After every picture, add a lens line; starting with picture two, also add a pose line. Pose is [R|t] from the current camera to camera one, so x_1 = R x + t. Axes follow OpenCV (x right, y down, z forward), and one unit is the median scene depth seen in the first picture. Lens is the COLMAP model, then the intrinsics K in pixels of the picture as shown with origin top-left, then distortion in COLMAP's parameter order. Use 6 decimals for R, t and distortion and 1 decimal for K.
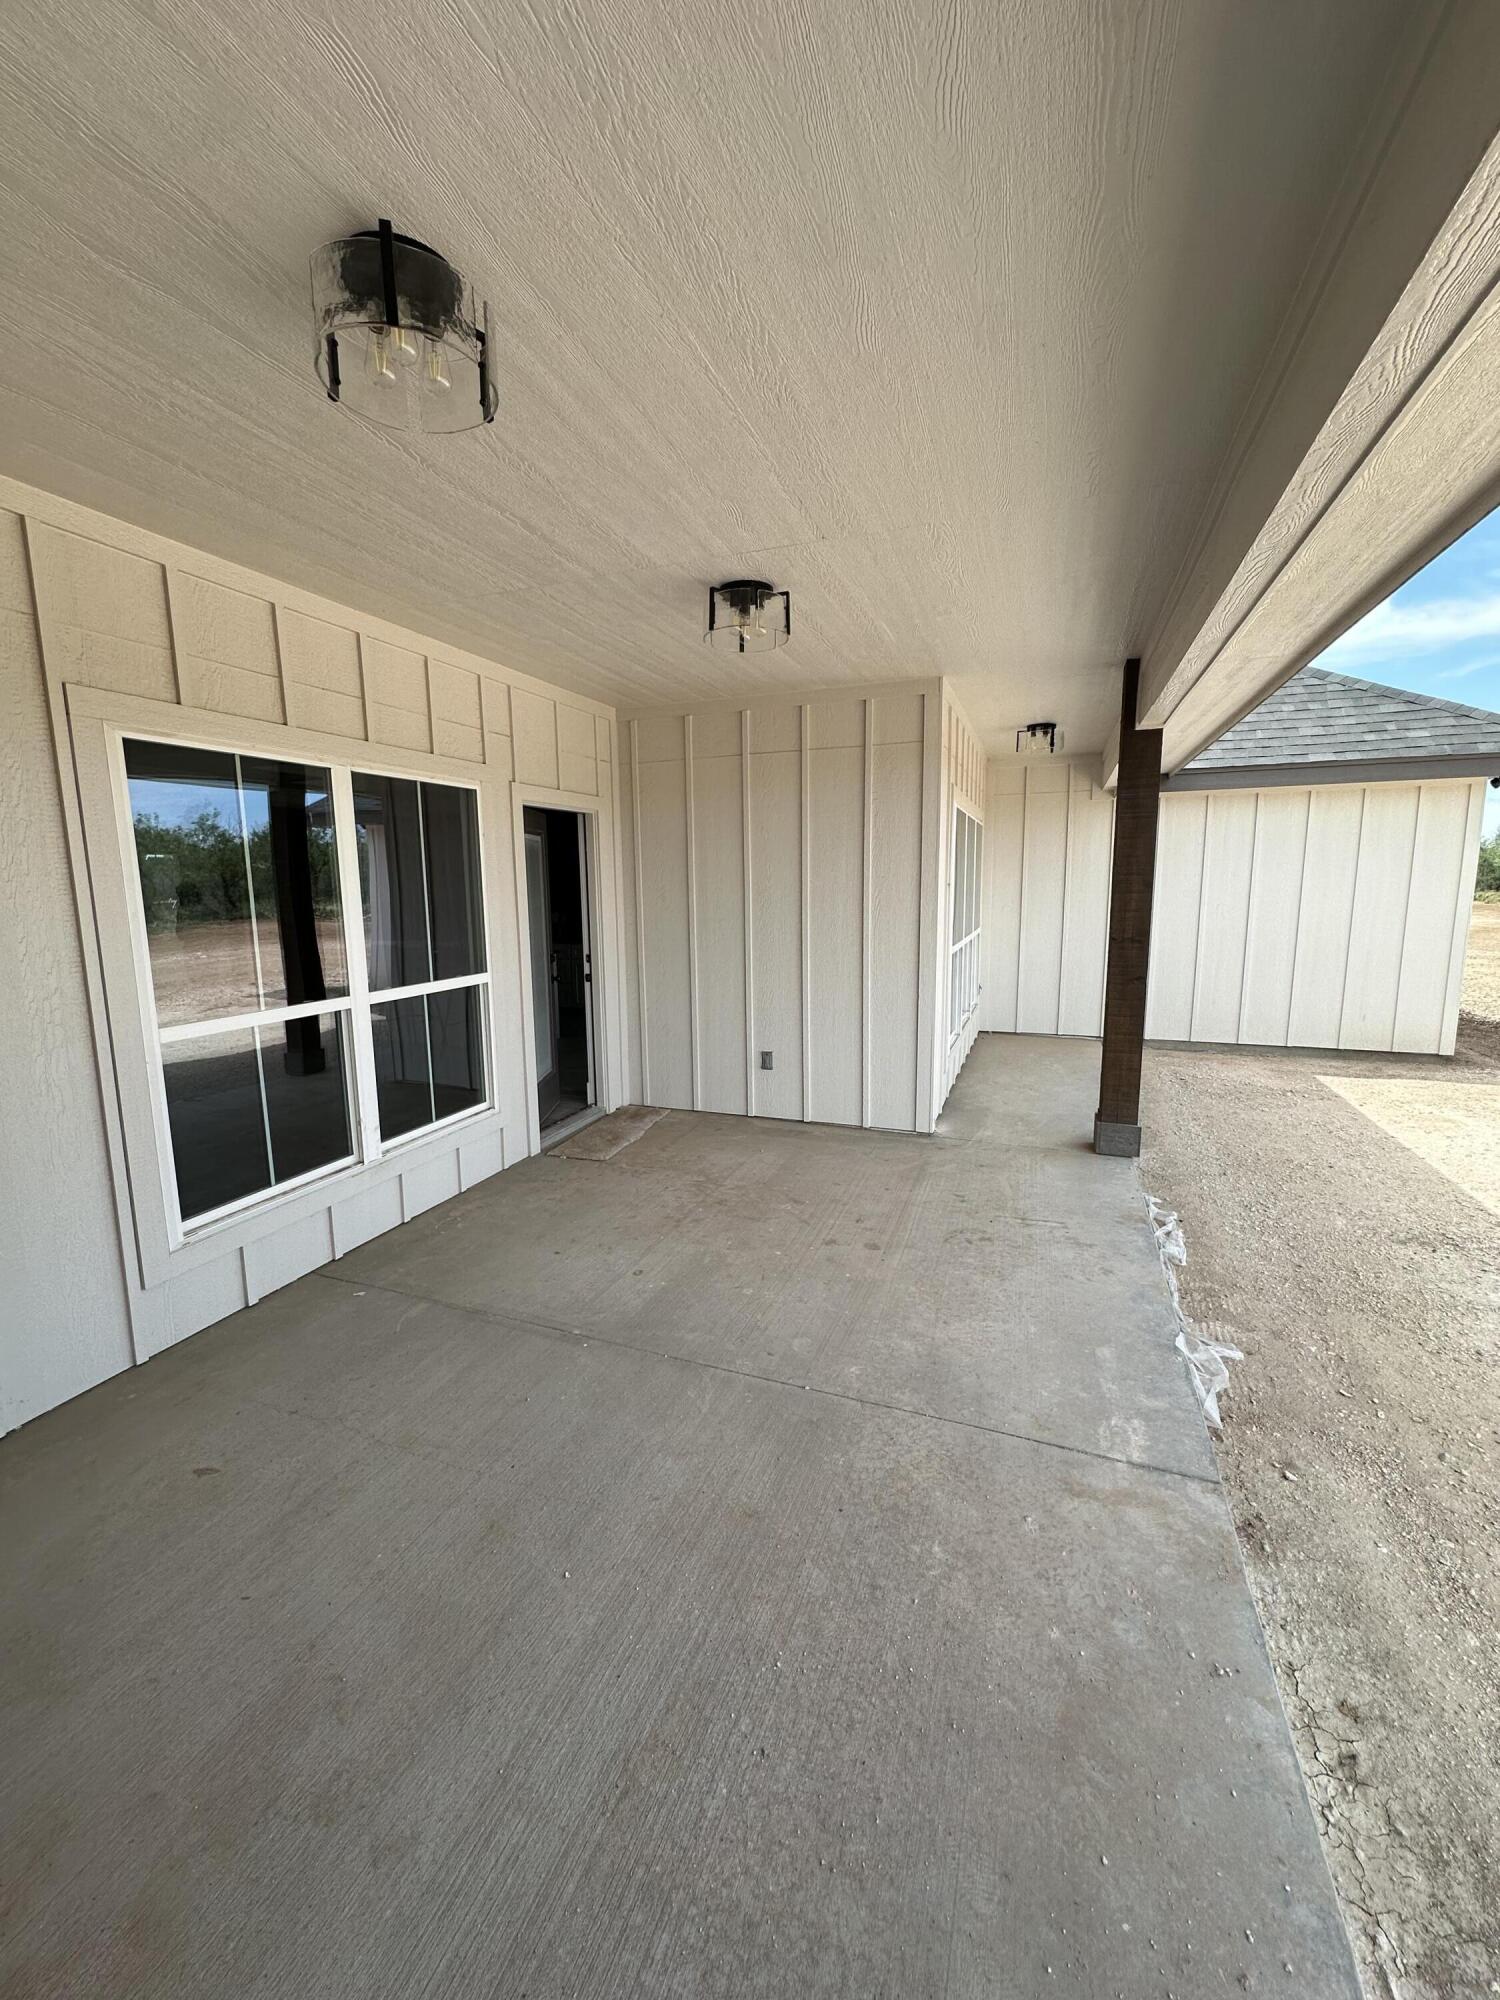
lens RADIAL K [[804.4, 0, 748.1], [0, 804.4, 997.5], [0, 0, 1]] dist [0.012747, 0.000926]
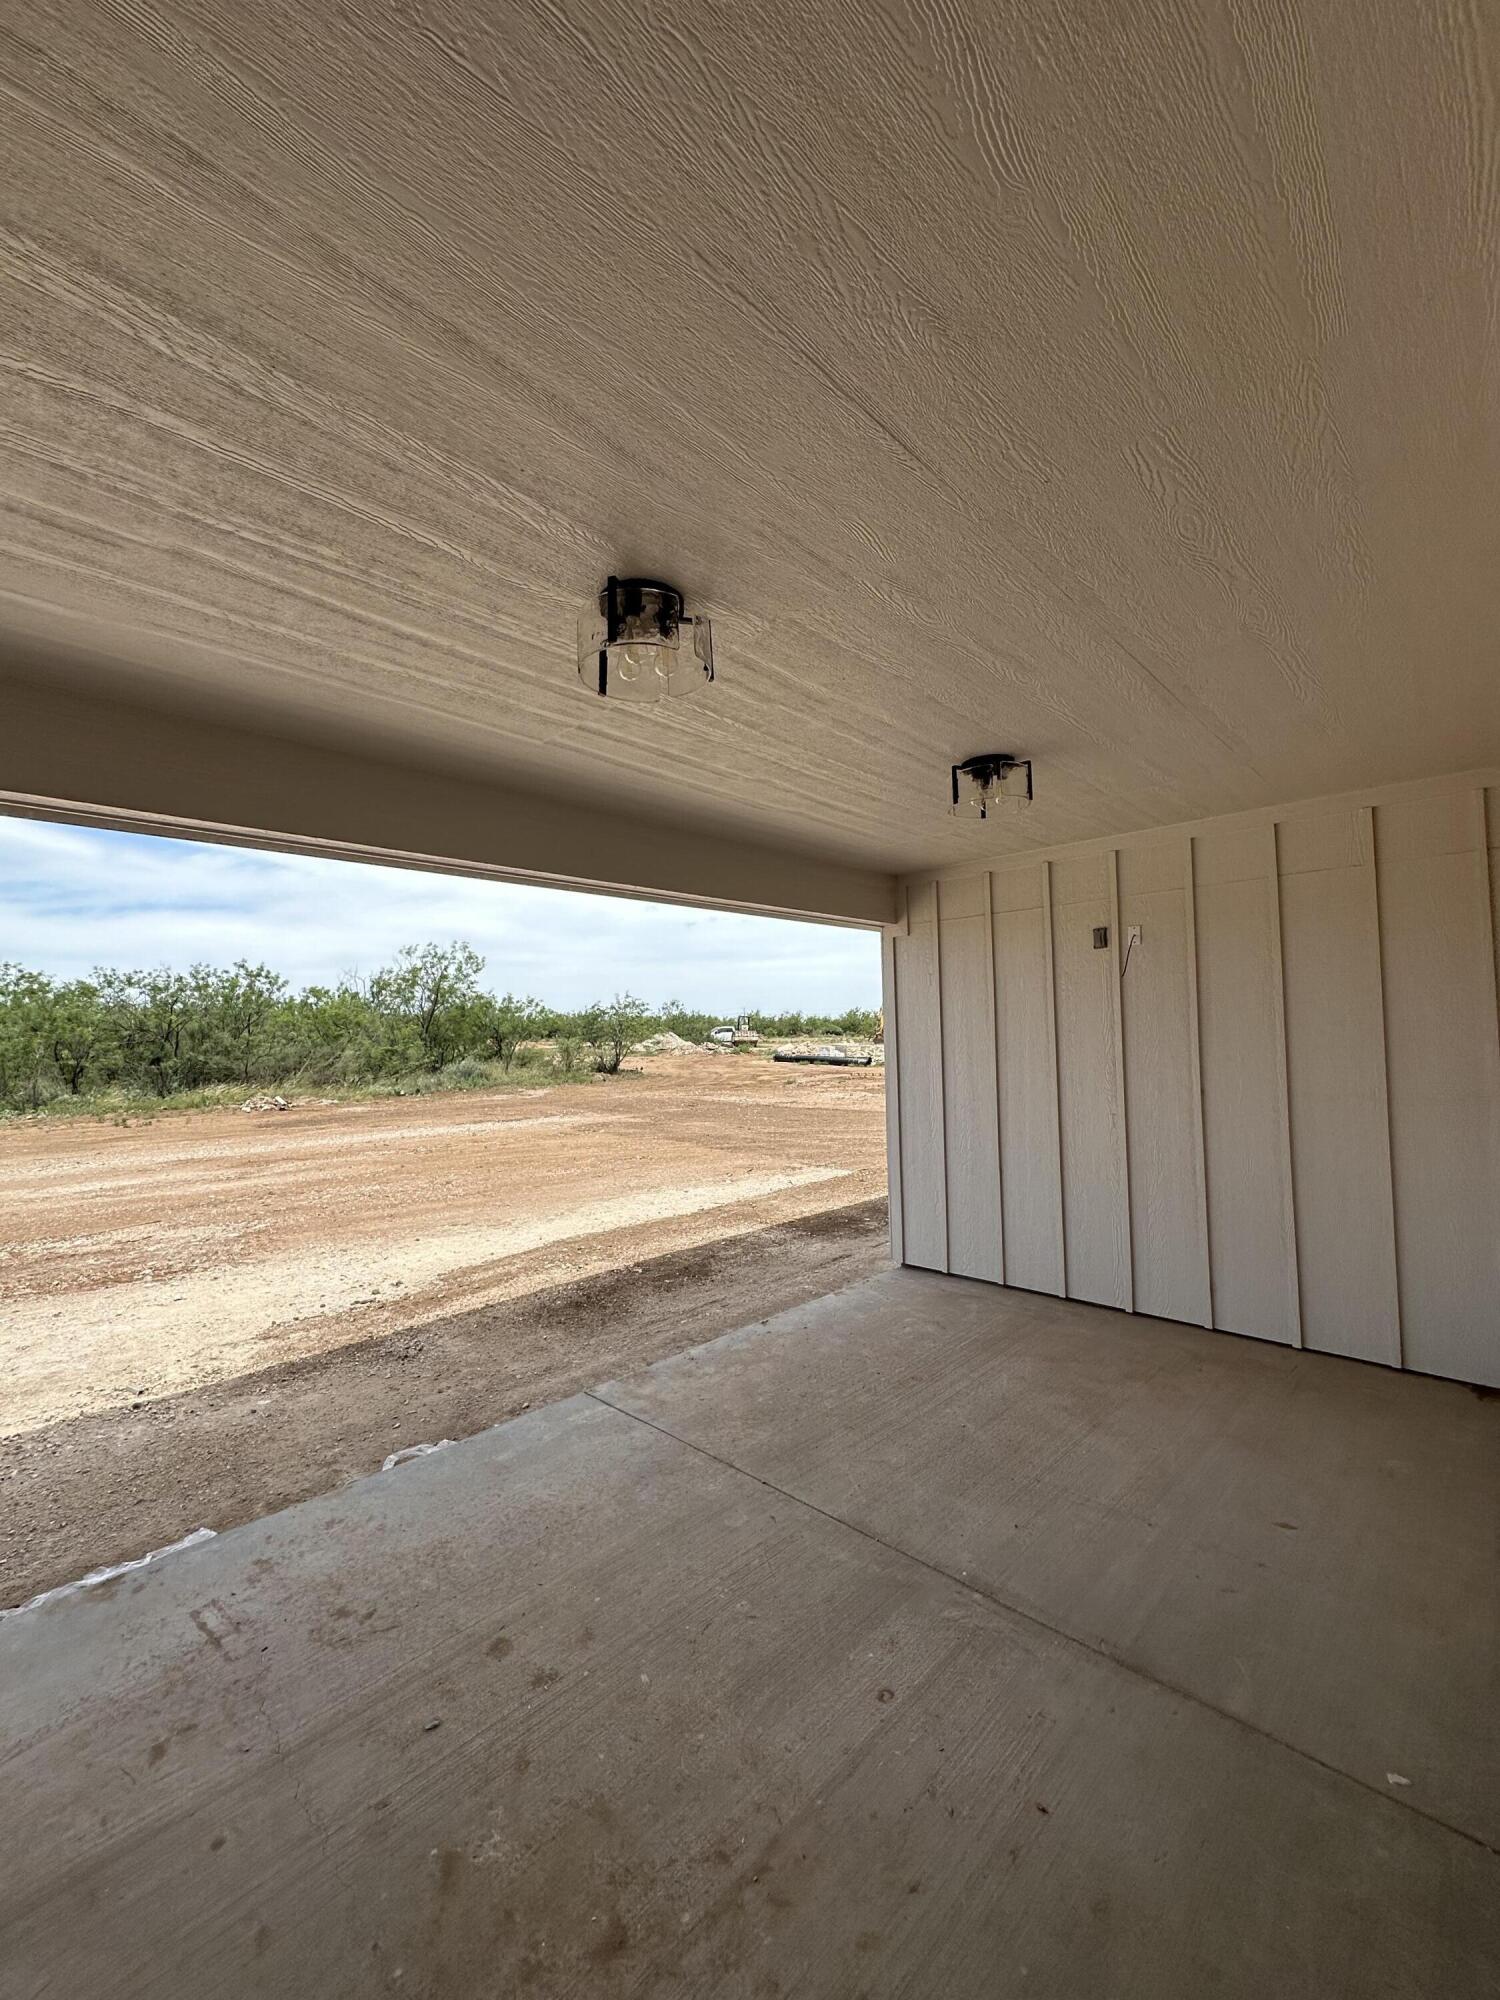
lens RADIAL K [[804.4, 0, 751.1], [0, 804.4, 1001.2], [0, 0, 1]] dist [0.012747, 0.000926]
pose [[-0.917160, 0.047077, 0.395729, -0.328130], [0.089725, 0.991896, 0.089952, -0.246739], [-0.388288, 0.118007, -0.913951, 1.629811]]
